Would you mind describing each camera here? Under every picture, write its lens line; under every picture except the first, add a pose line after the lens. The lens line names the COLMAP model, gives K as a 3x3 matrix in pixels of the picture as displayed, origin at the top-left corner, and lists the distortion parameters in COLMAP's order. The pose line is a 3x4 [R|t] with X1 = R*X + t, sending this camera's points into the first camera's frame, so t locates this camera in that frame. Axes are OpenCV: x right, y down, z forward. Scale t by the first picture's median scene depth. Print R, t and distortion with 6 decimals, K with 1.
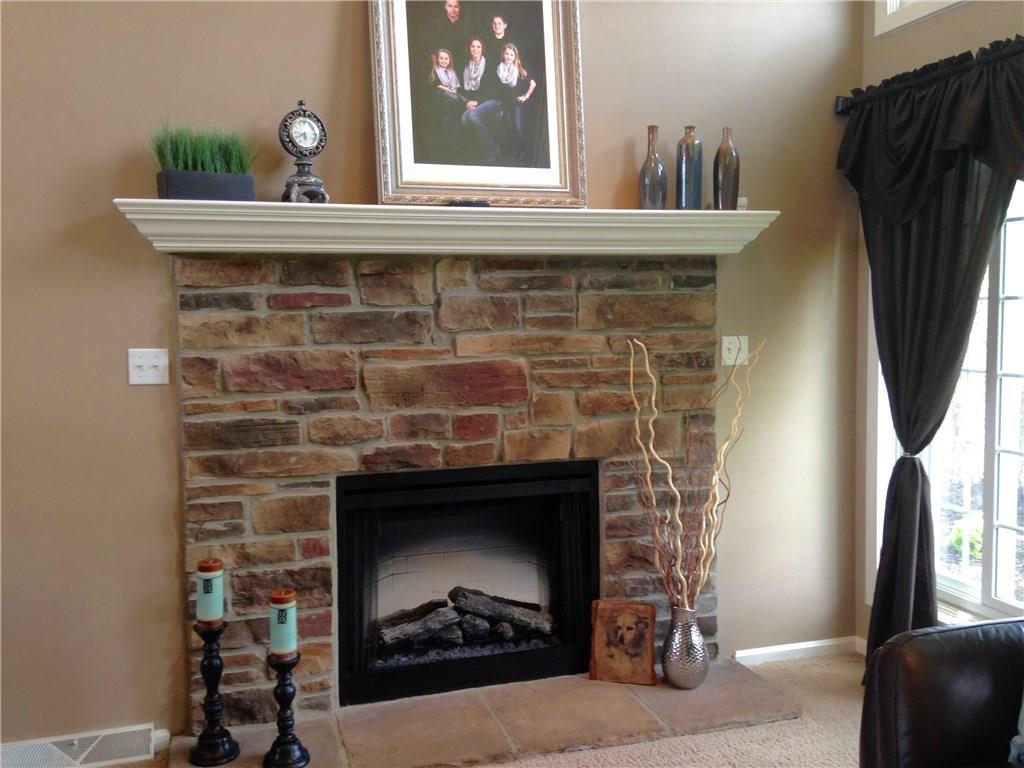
lens RADIAL K [[938.9, 0, 512.0], [0, 938.9, 384.0], [0, 0, 1]] dist [0.183438, -0.293629]
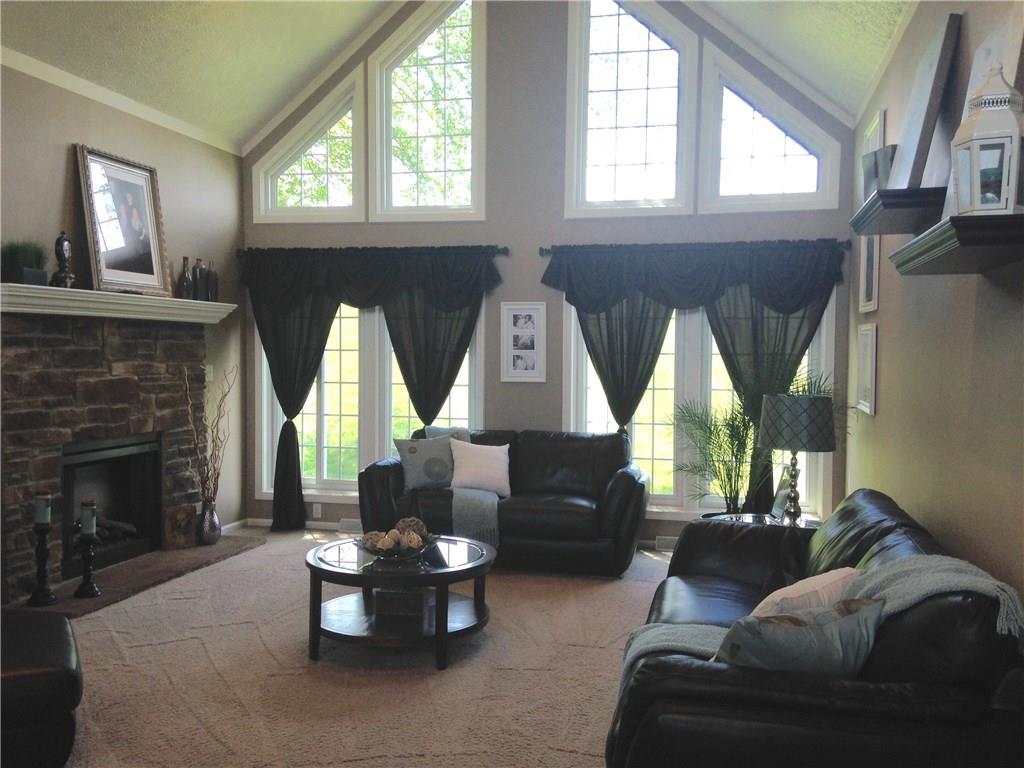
lens RADIAL K [[938.9, 0, 512.0], [0, 938.9, 384.0], [0, 0, 1]] dist [0.183438, -0.293629]
pose [[0.512717, -0.011381, 0.858482, -1.229815], [0.054173, 0.998349, -0.019119, 0.063189], [-0.856847, 0.056309, 0.512487, -0.575501]]
